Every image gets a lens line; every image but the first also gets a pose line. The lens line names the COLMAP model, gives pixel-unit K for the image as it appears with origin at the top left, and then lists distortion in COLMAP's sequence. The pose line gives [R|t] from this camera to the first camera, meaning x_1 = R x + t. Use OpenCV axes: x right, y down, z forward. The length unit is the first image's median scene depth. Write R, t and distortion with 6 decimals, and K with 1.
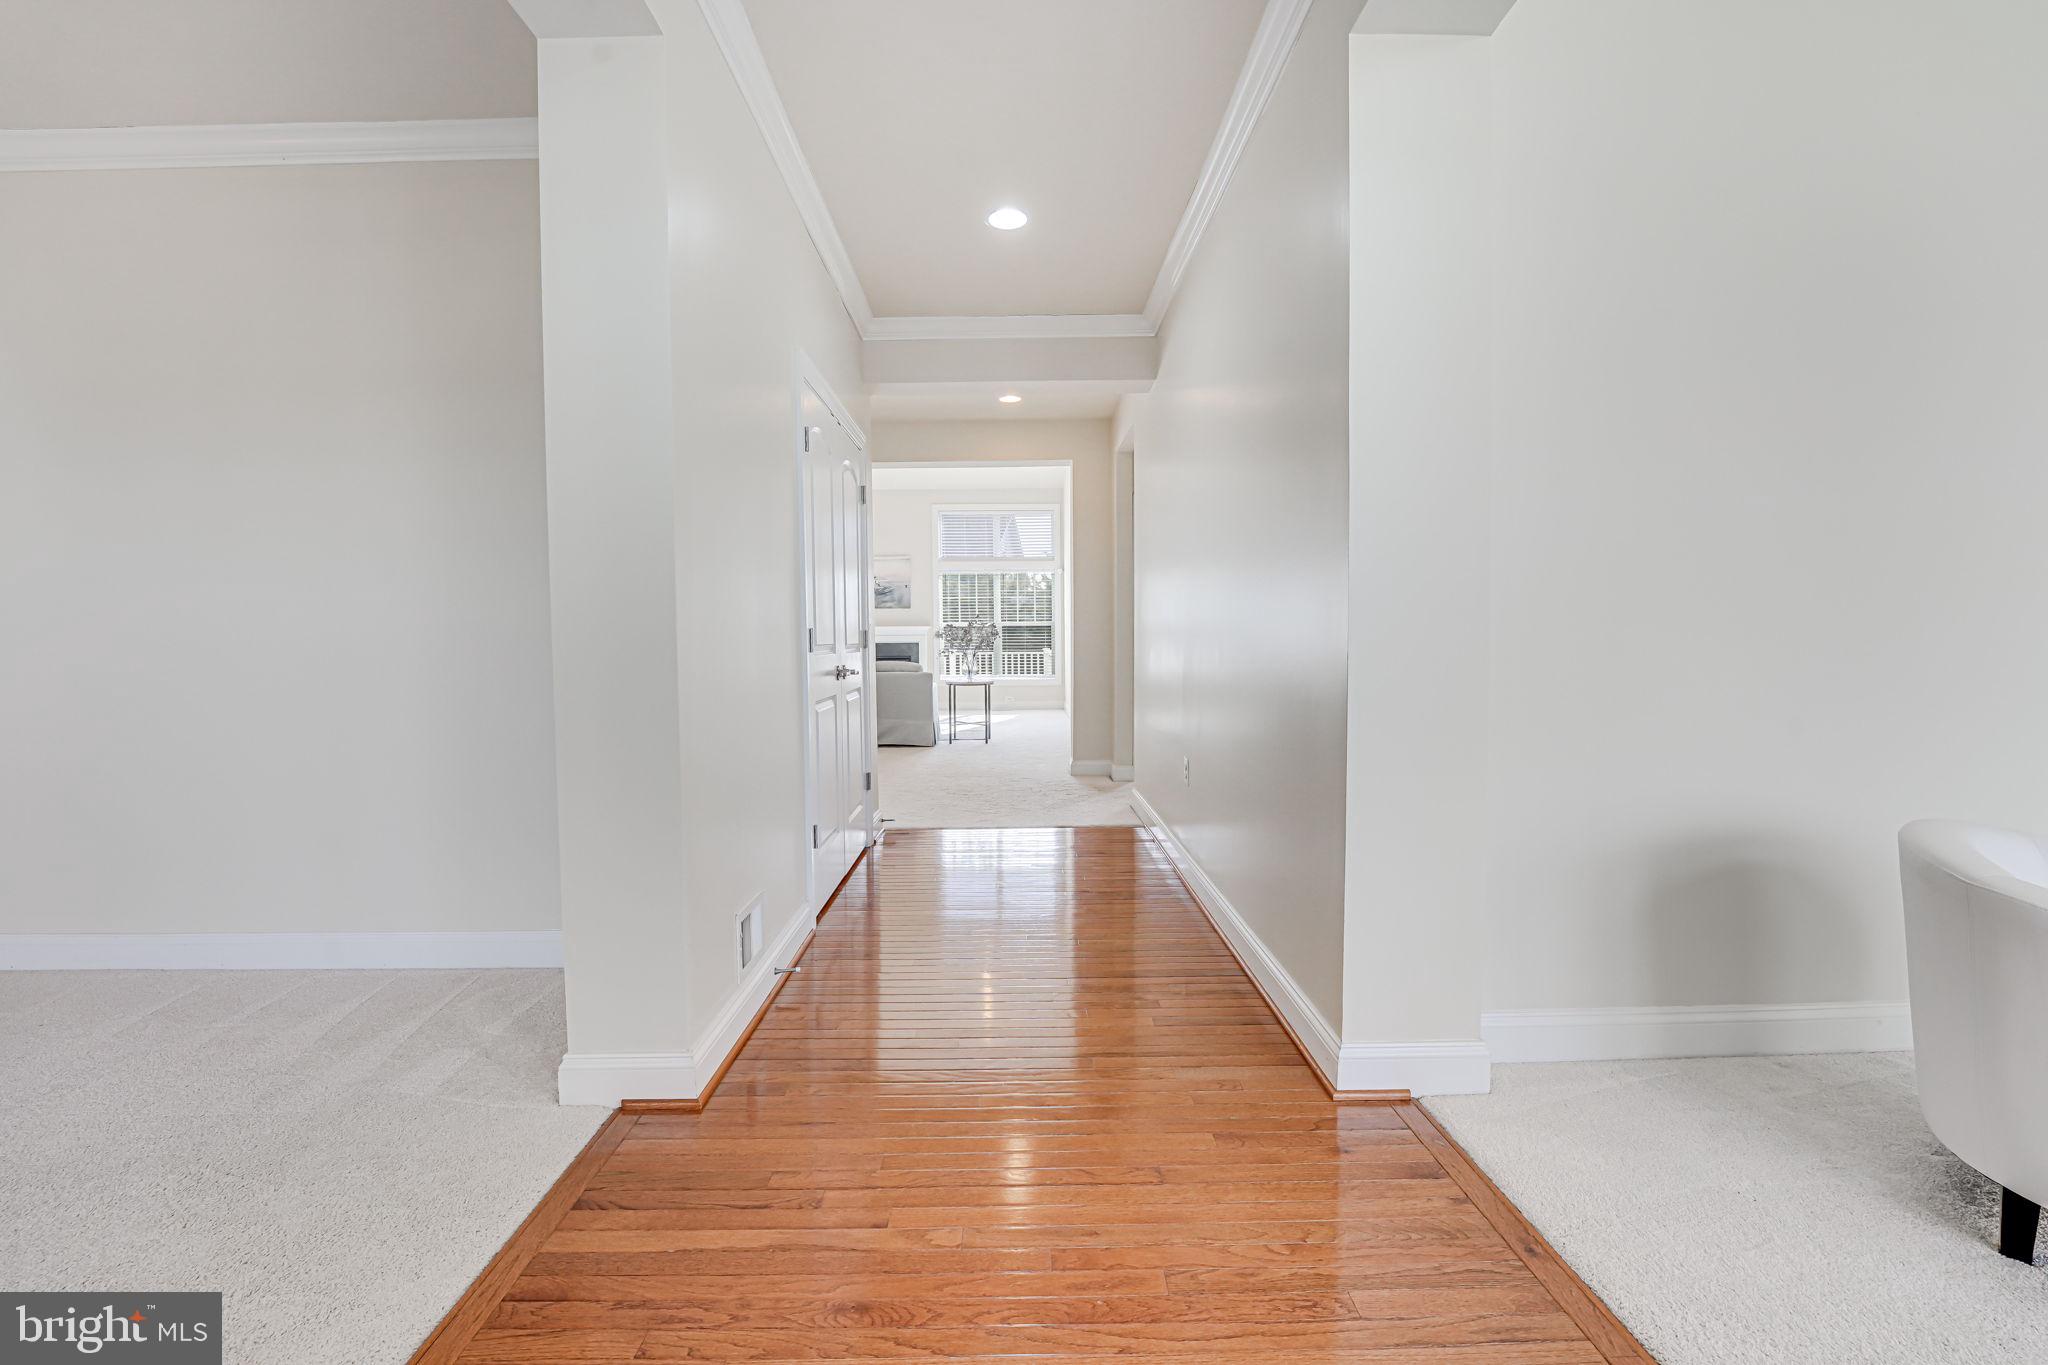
lens RADIAL K [[840.2, 0, 1023.0], [0, 840.2, 678.4], [0, 0, 1]] dist [-0.022976, 0.001639]
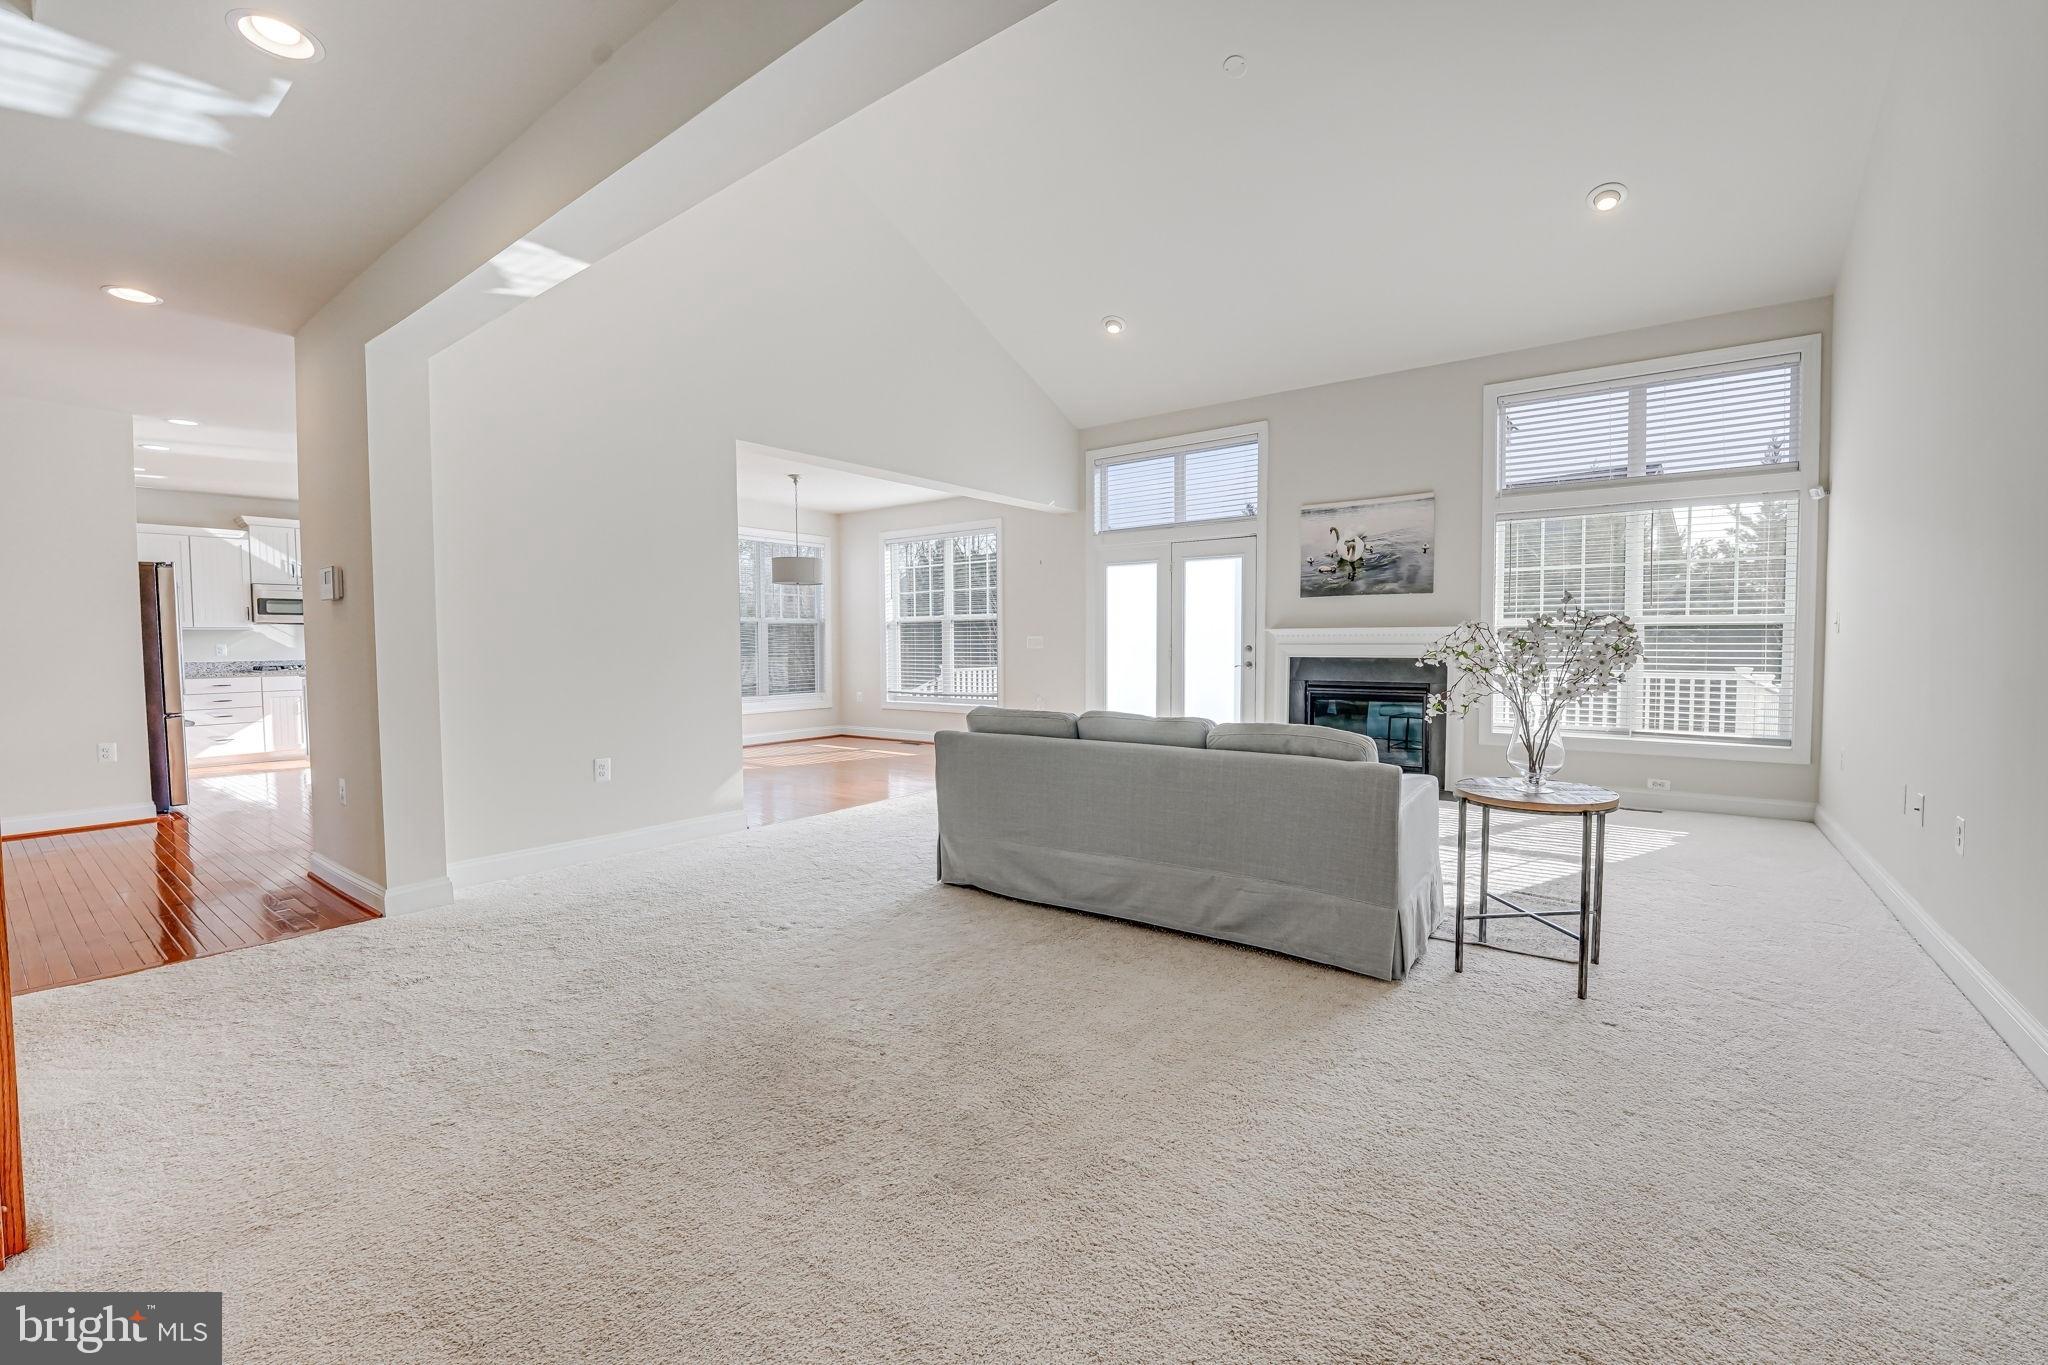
lens RADIAL K [[840.2, 0, 1022.0], [0, 840.2, 677.6], [0, 0, 1]] dist [-0.022976, 0.001639]
pose [[0.790069, 0.031054, -0.612231, -0.015496], [-0.031083, 0.999461, 0.010584, -0.027584], [0.612230, 0.010668, 0.790608, 0.430424]]
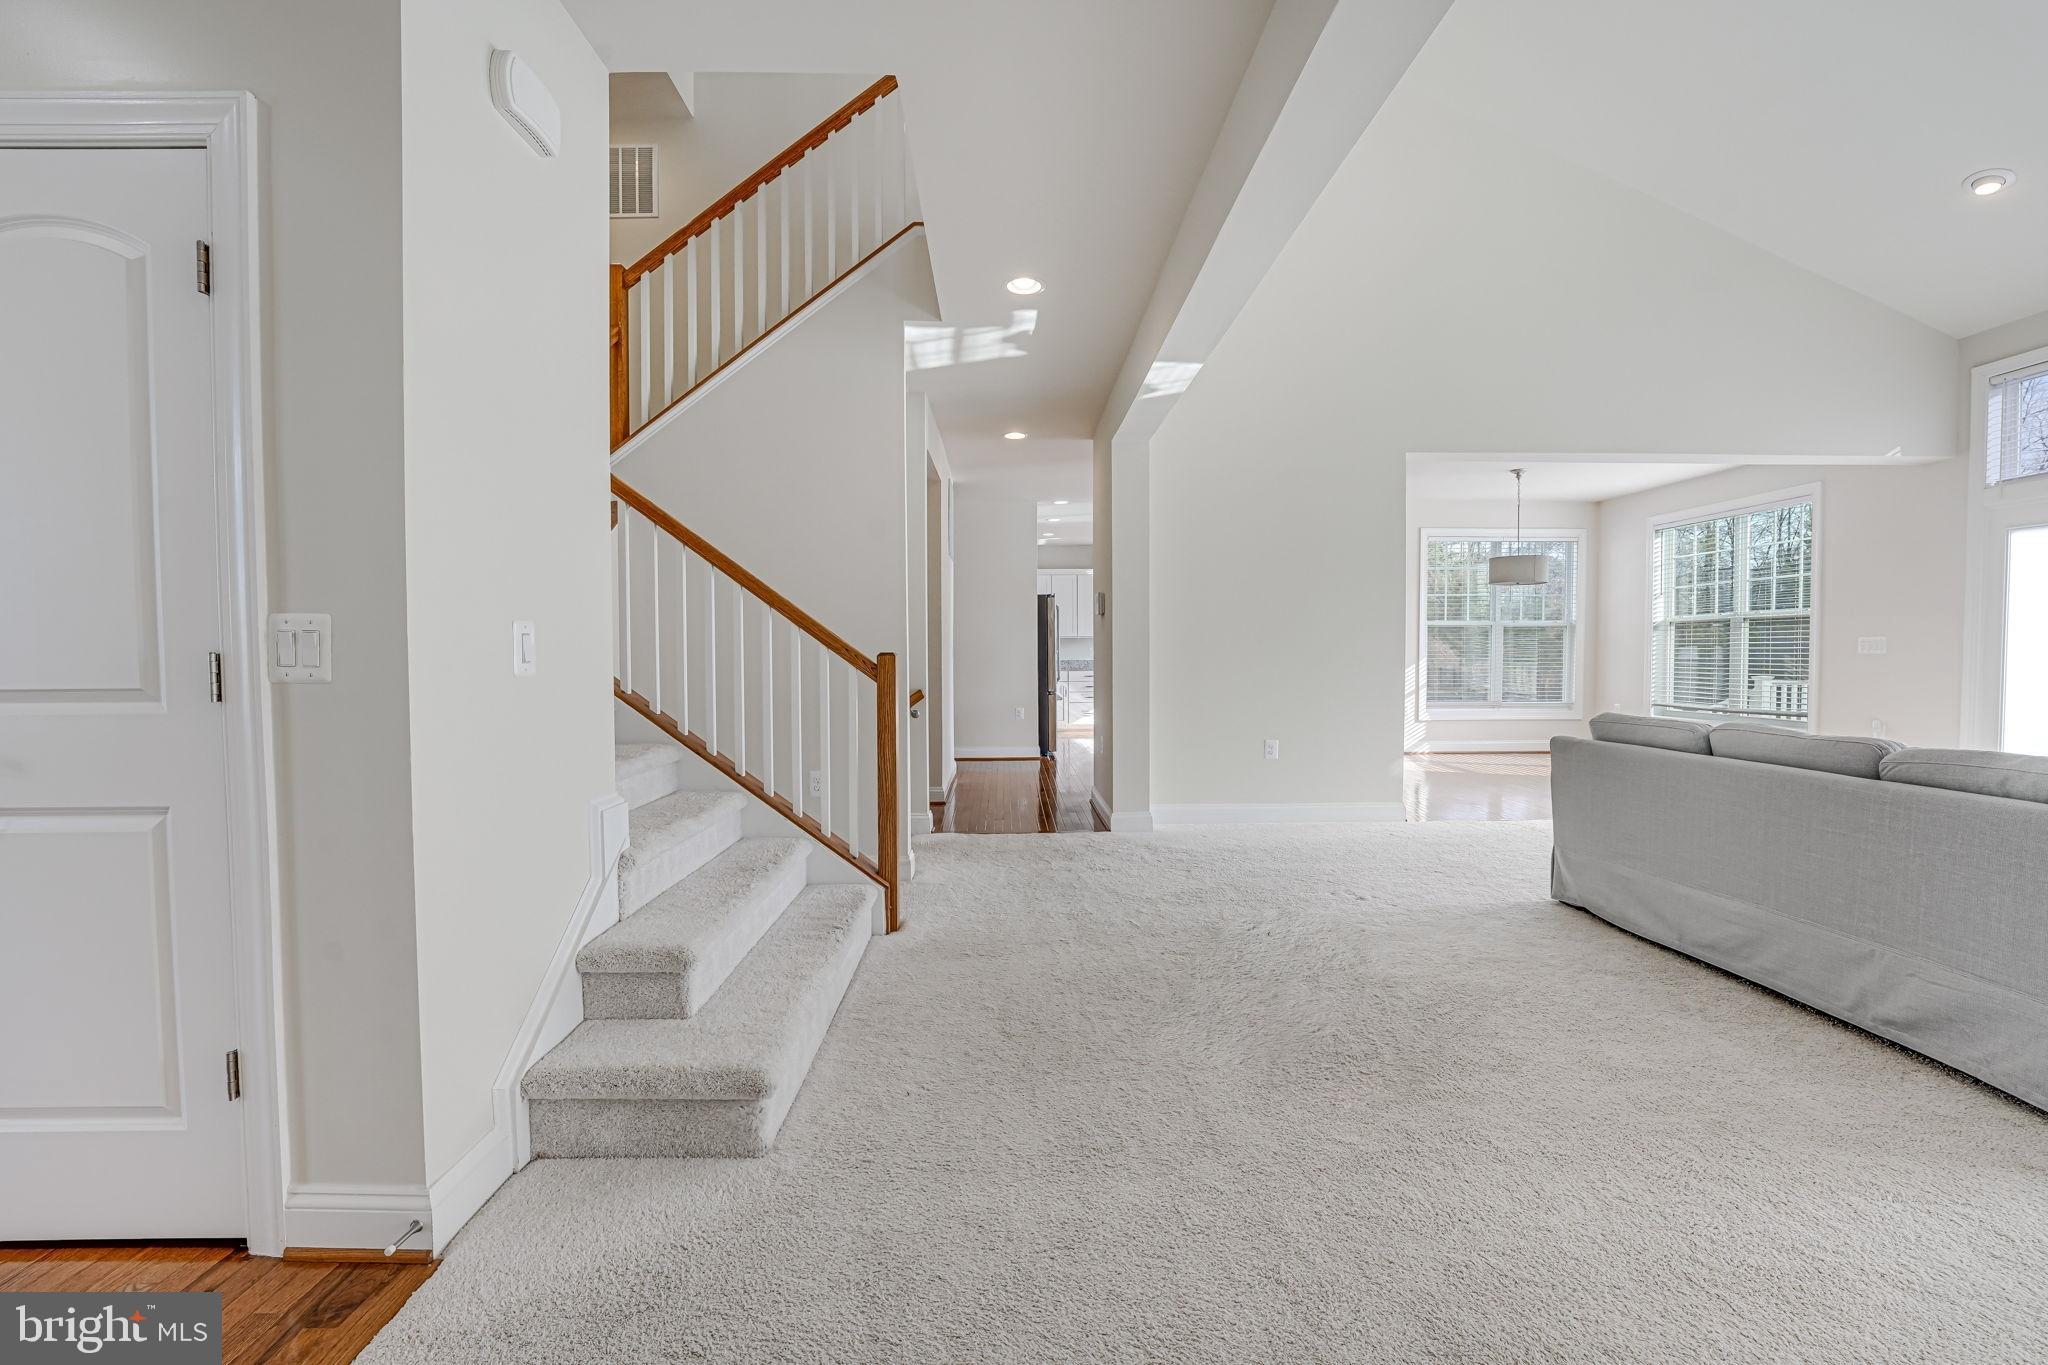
lens RADIAL K [[840.2, 0, 1030.2], [0, 840.2, 678.5], [0, 0, 1]] dist [-0.022976, 0.001639]
pose [[0.018240, 0.039938, -0.999036, 0.055323], [-0.043867, 0.998272, 0.039107, -0.026758], [0.998871, 0.043111, 0.019961, 0.469789]]
